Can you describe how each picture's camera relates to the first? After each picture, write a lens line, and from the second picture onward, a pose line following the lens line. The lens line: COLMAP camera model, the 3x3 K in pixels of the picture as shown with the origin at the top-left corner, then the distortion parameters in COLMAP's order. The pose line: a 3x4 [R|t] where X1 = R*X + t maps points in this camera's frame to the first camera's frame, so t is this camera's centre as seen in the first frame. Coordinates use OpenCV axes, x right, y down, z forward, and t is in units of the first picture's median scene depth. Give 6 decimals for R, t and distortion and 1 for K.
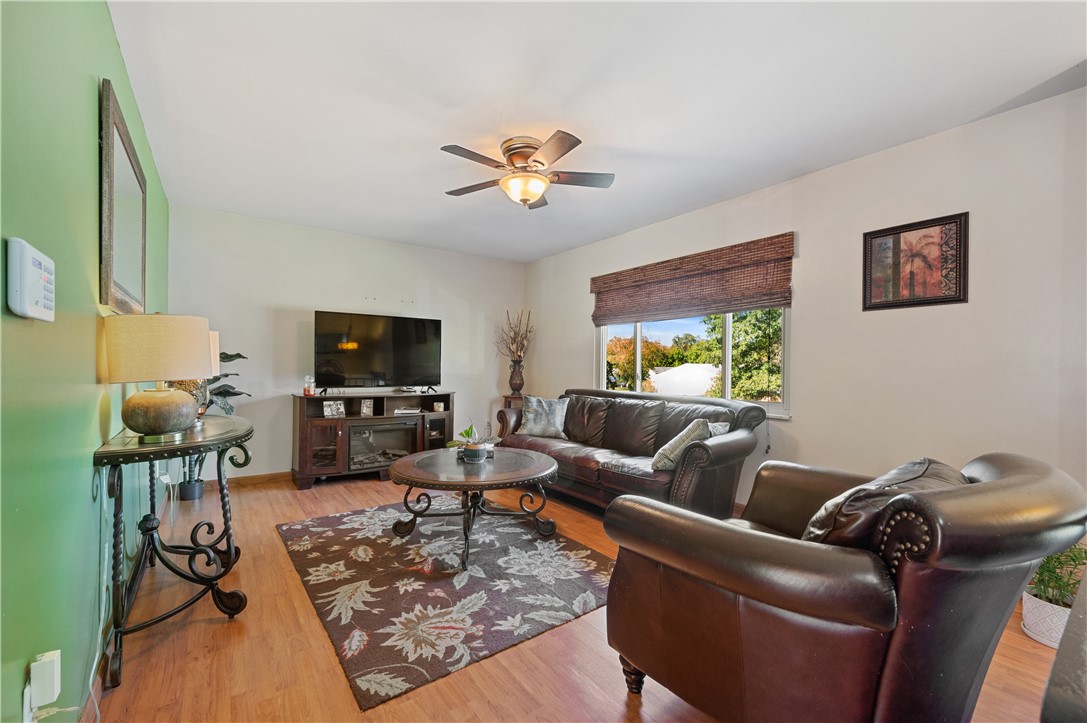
lens RADIAL K [[452.4, 0, 546.7], [0, 452.4, 355.8], [0, 0, 1]] dist [-0.000462, 0.000007]
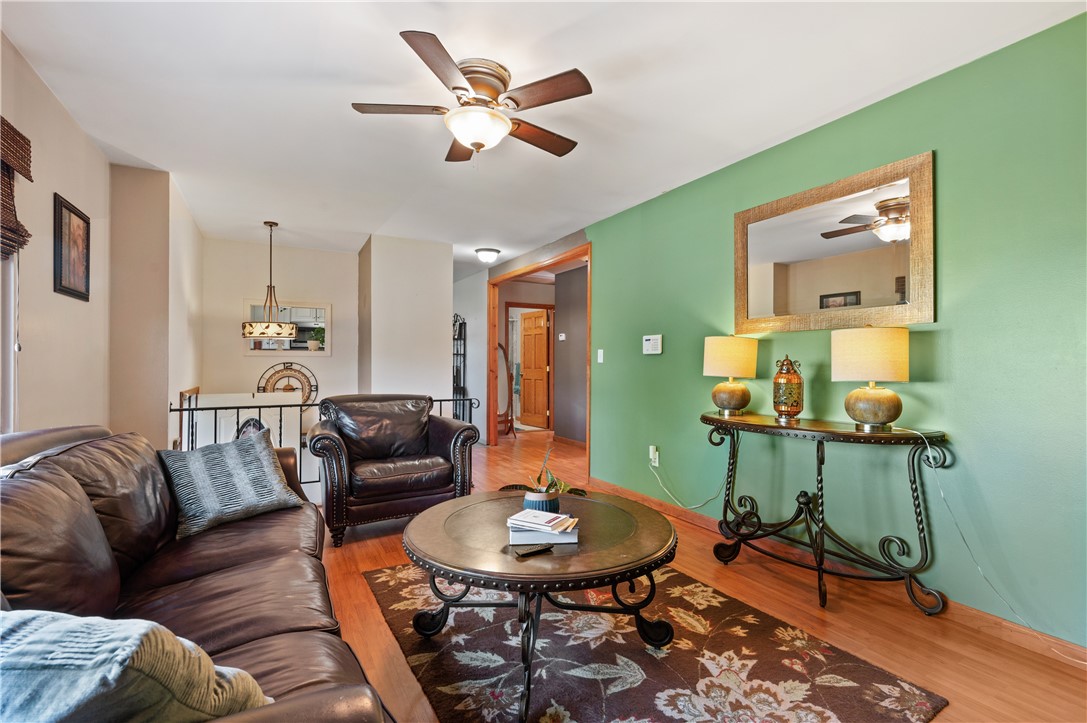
lens RADIAL K [[485.9, 0, 545.6], [0, 485.9, 360.1], [0, 0, 1]] dist [-0.000430, -0.000056]
pose [[-0.991976, -0.010485, 0.125989, -0.258055], [-0.014047, 0.999525, -0.027419, 0.032809], [-0.125641, -0.028969, -0.991653, 1.758609]]
